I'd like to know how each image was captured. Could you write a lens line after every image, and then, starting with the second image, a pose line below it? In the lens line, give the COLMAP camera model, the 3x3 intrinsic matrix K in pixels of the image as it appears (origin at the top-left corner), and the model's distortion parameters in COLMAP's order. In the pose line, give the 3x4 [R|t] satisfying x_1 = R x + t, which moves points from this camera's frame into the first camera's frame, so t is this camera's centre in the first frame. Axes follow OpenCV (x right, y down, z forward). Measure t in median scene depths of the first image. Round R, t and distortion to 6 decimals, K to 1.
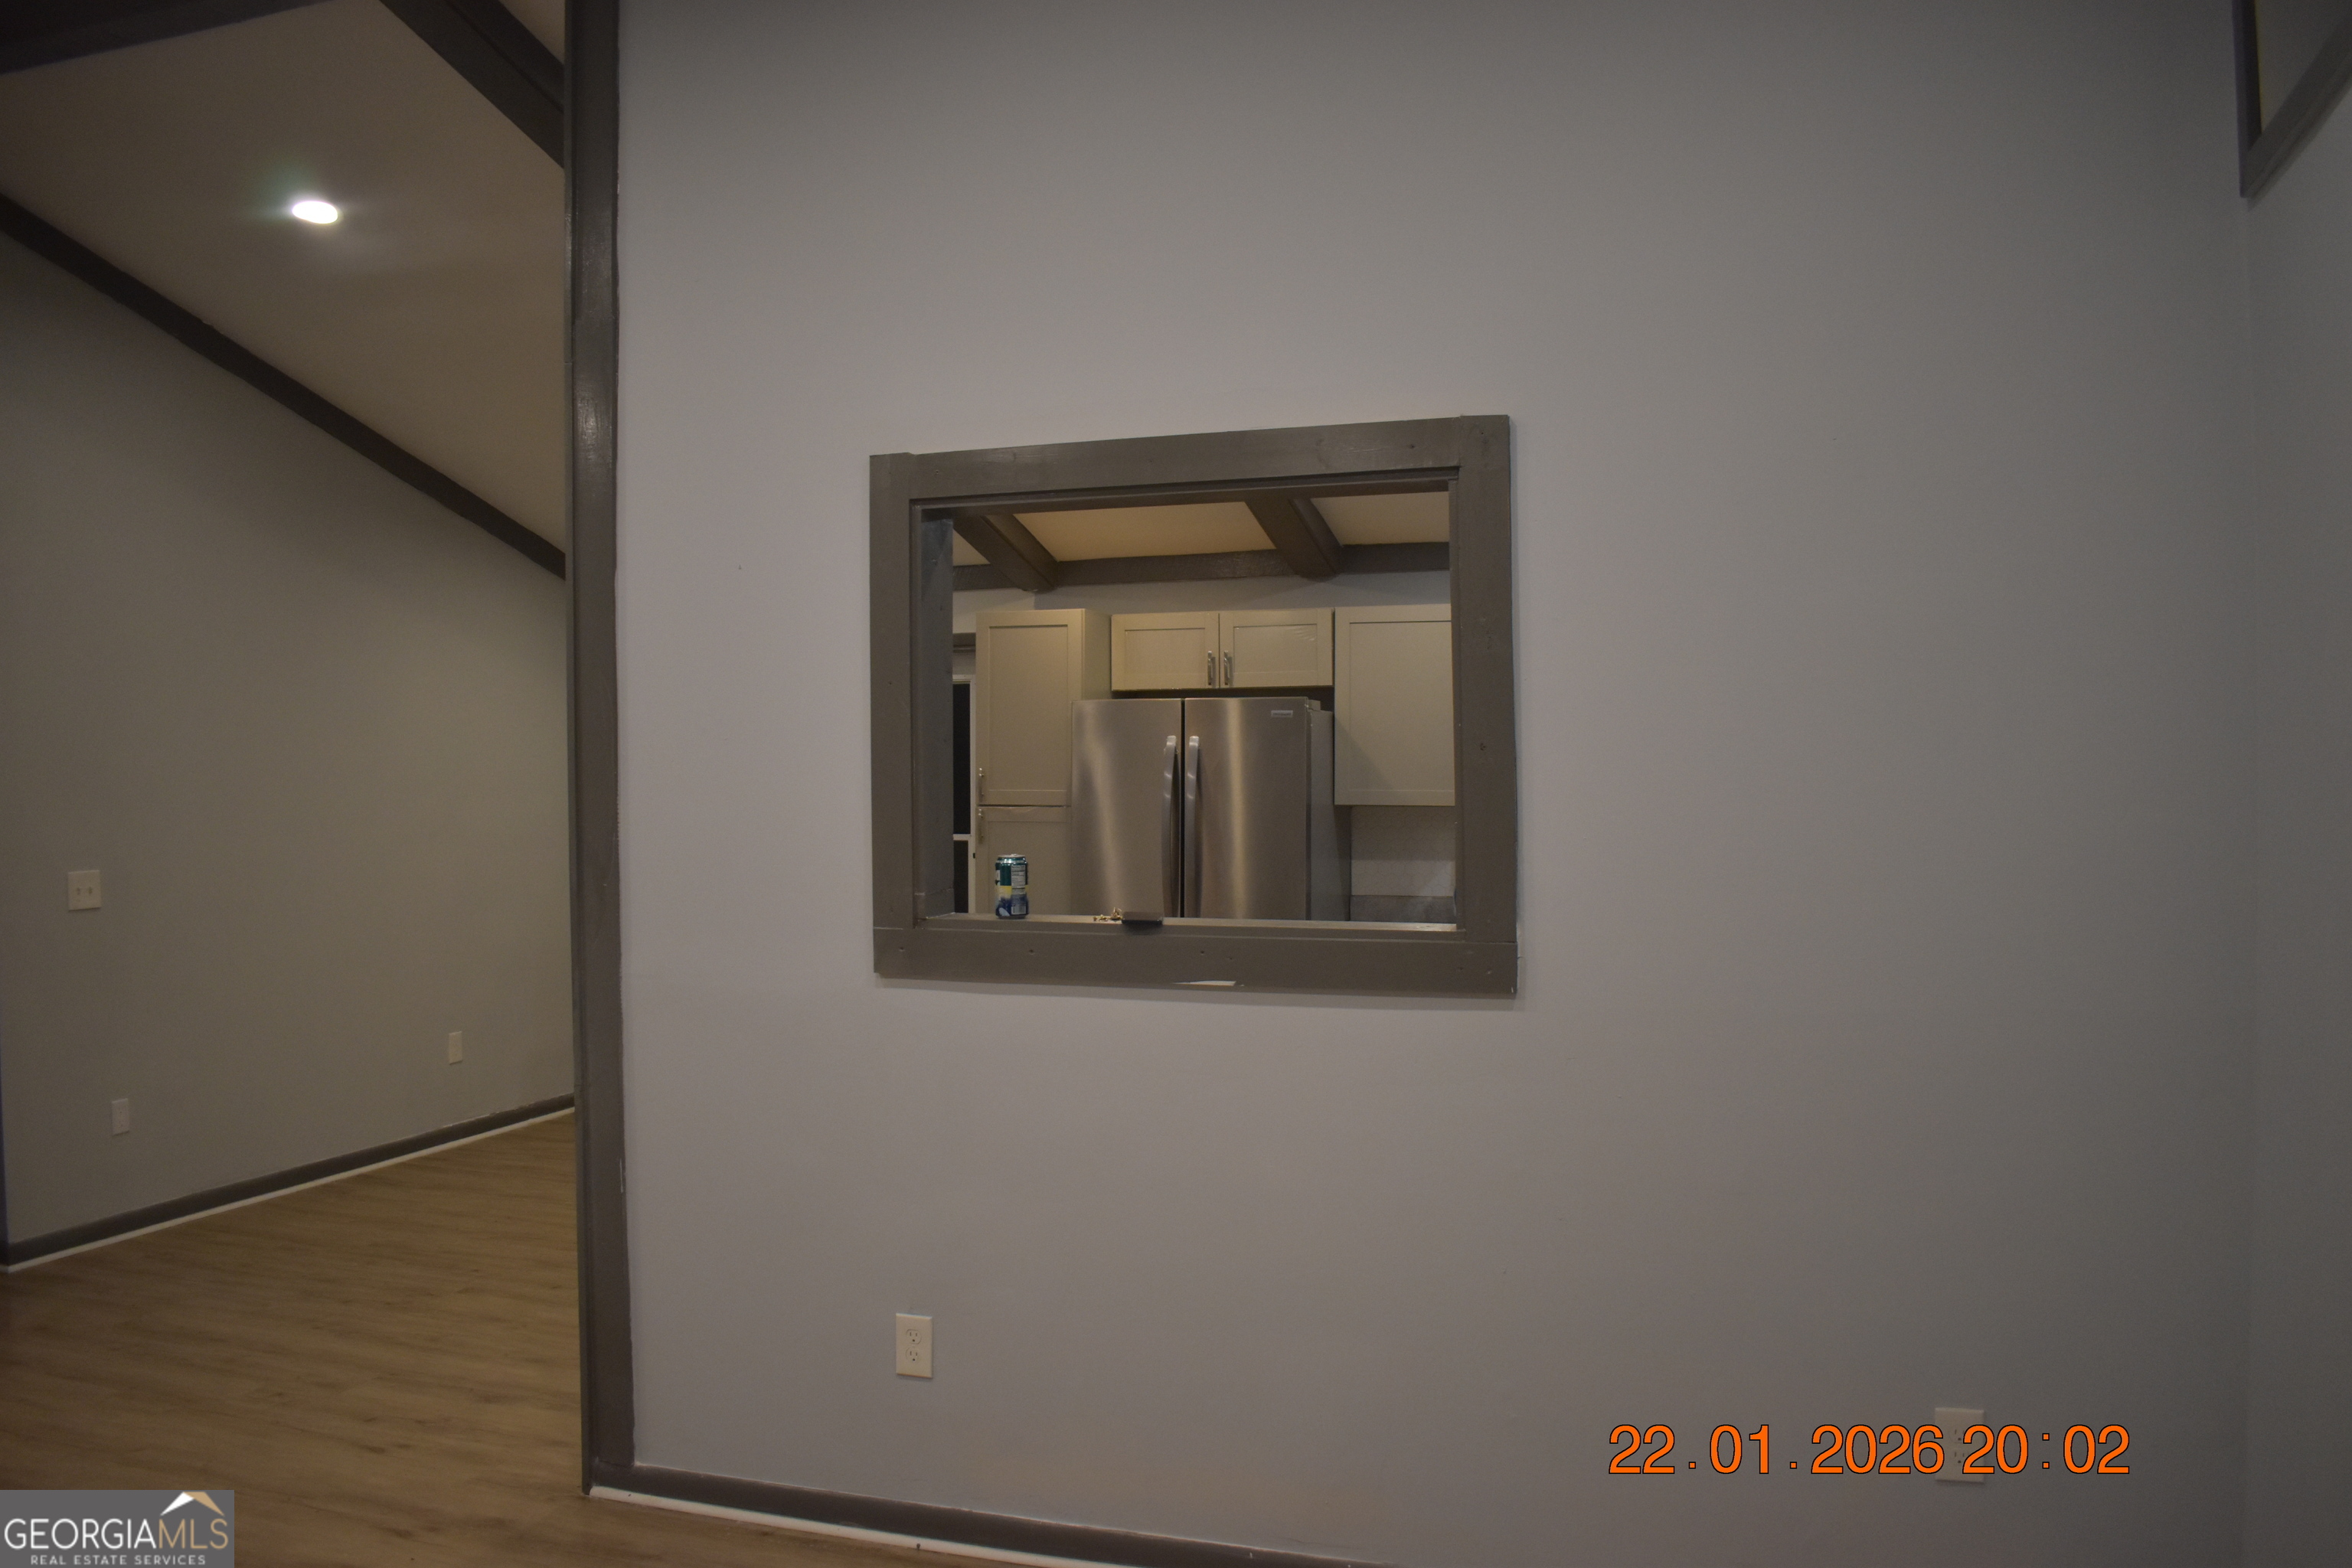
lens RADIAL K [[1837.2, 0, 1176.0], [0, 1837.2, 784.0], [0, 0, 1]] dist [-0.097059, 0.017971]
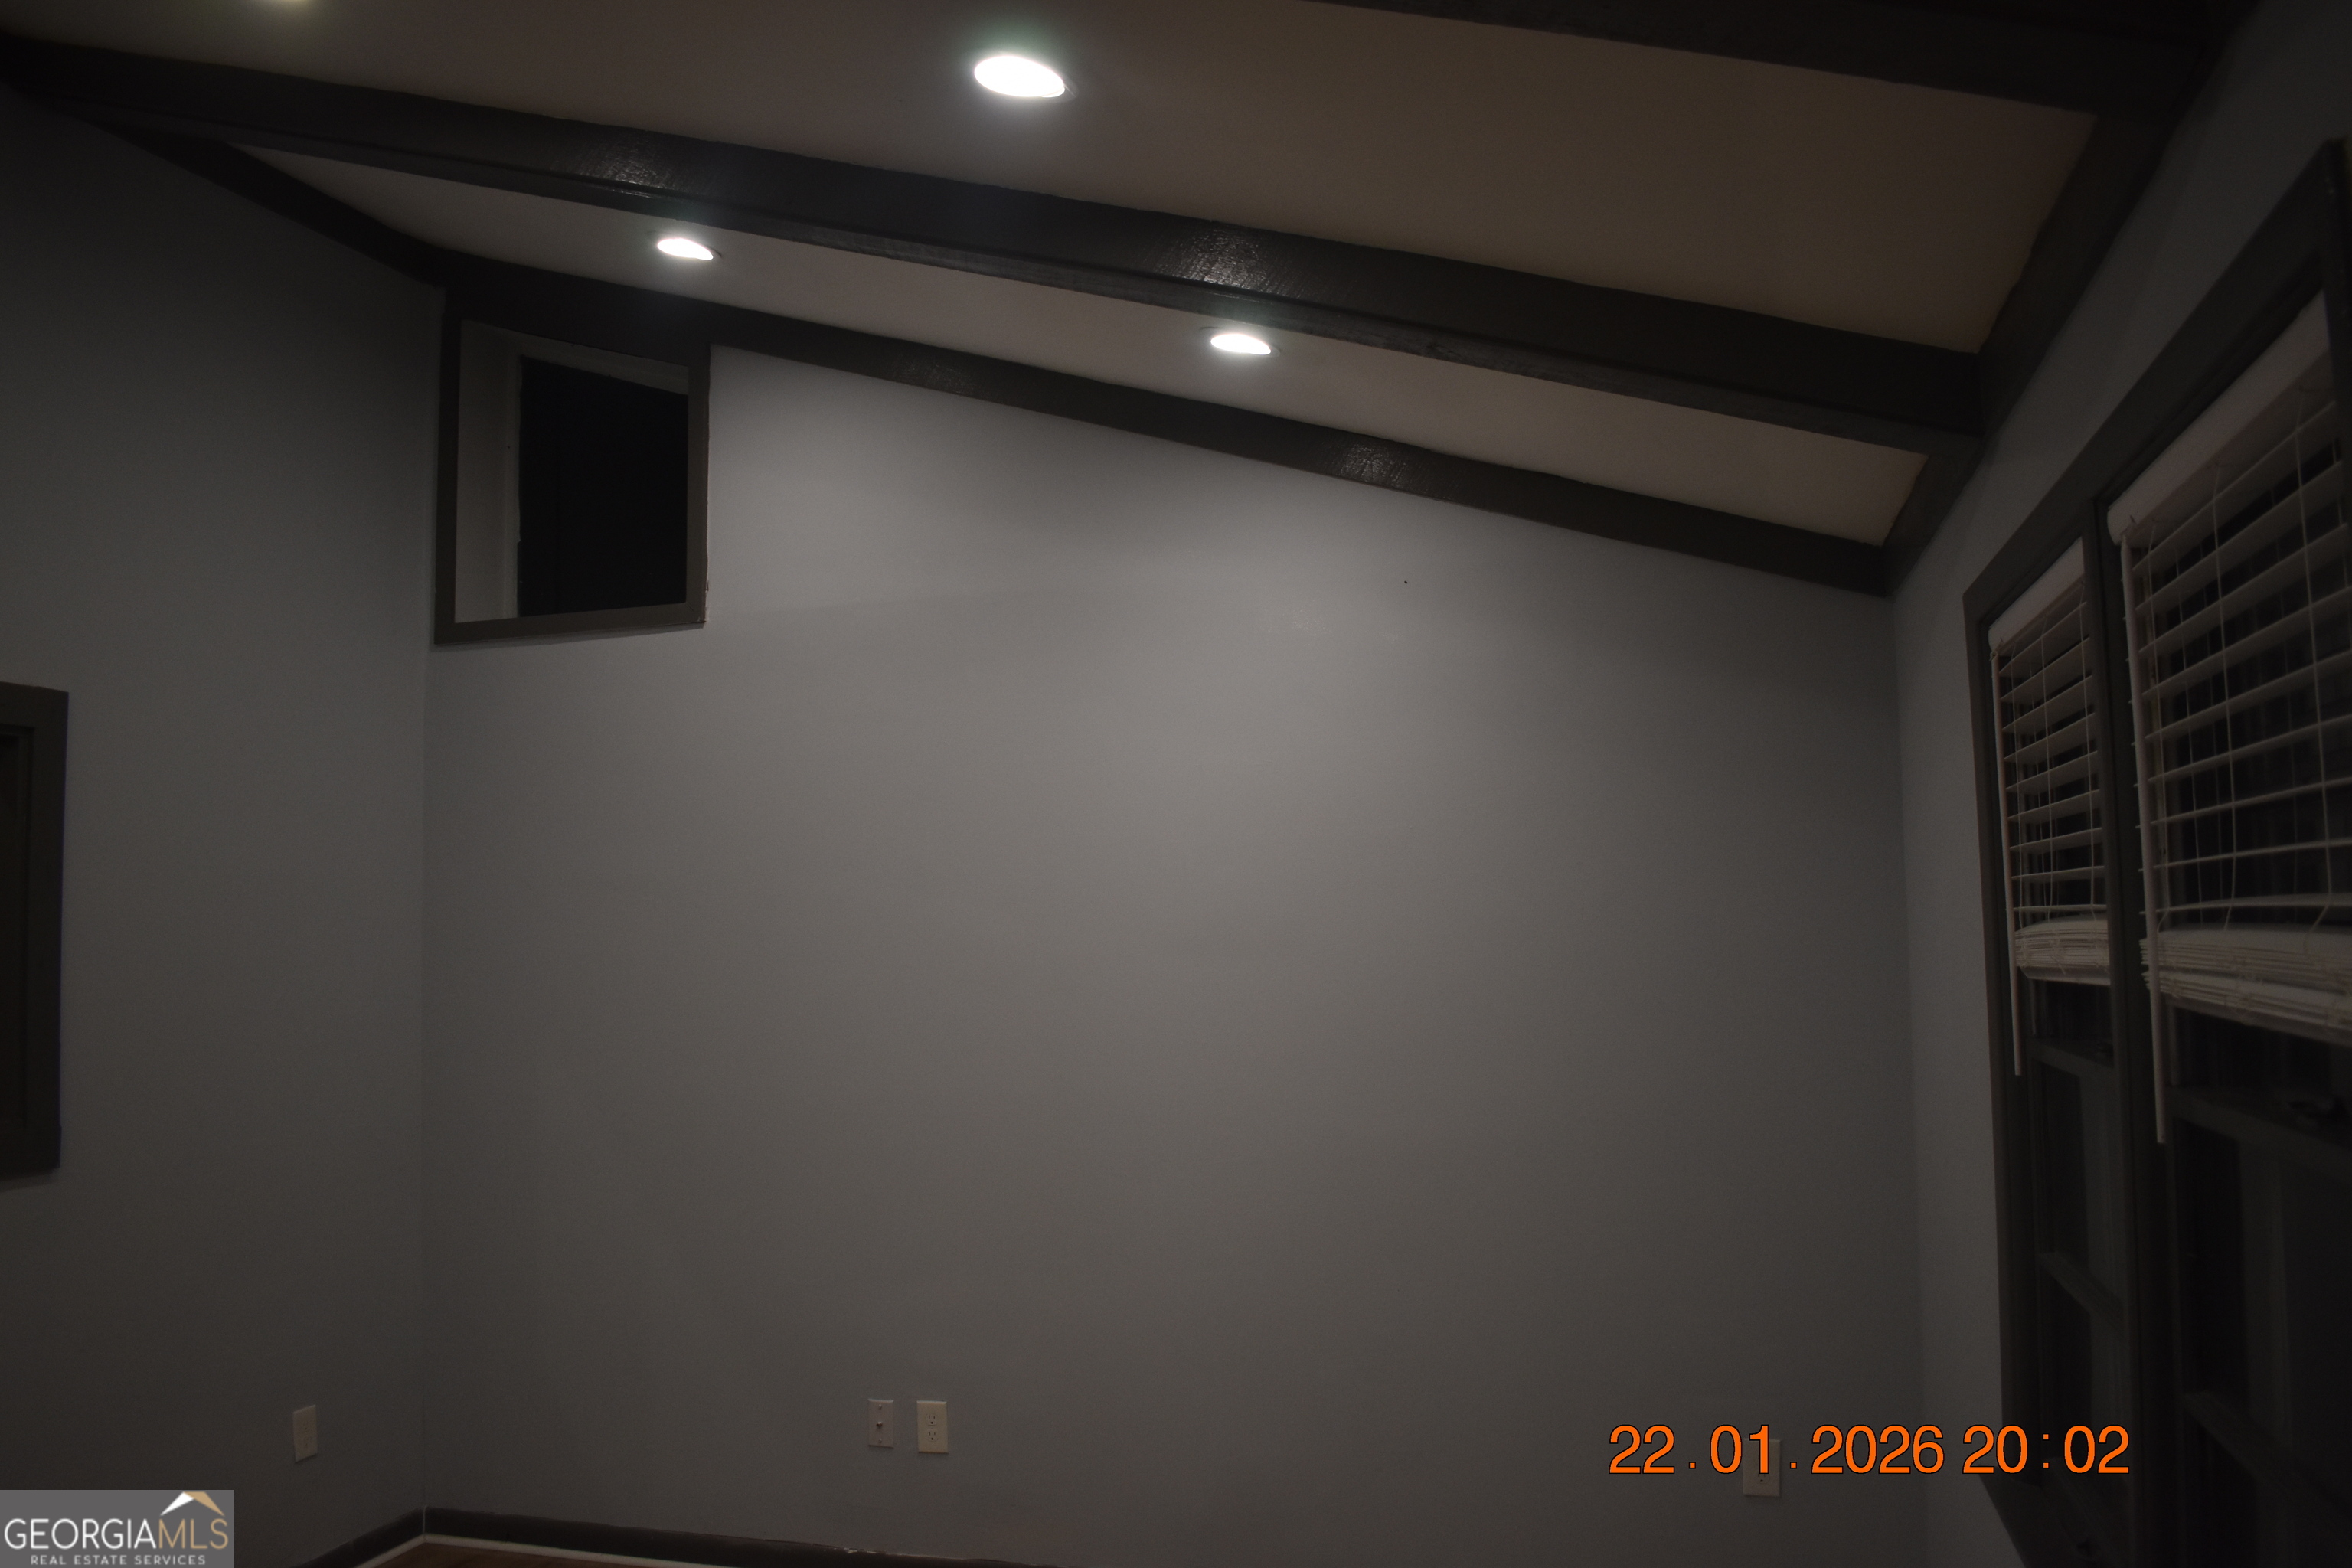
lens RADIAL K [[1837.2, 0, 1176.0], [0, 1837.2, 784.0], [0, 0, 1]] dist [-0.097059, 0.017971]
pose [[-0.053706, 0.090847, 0.994416, -0.764682], [0.032999, 0.995470, -0.089161, -0.006918], [-0.998011, 0.028026, -0.056461, 0.239677]]
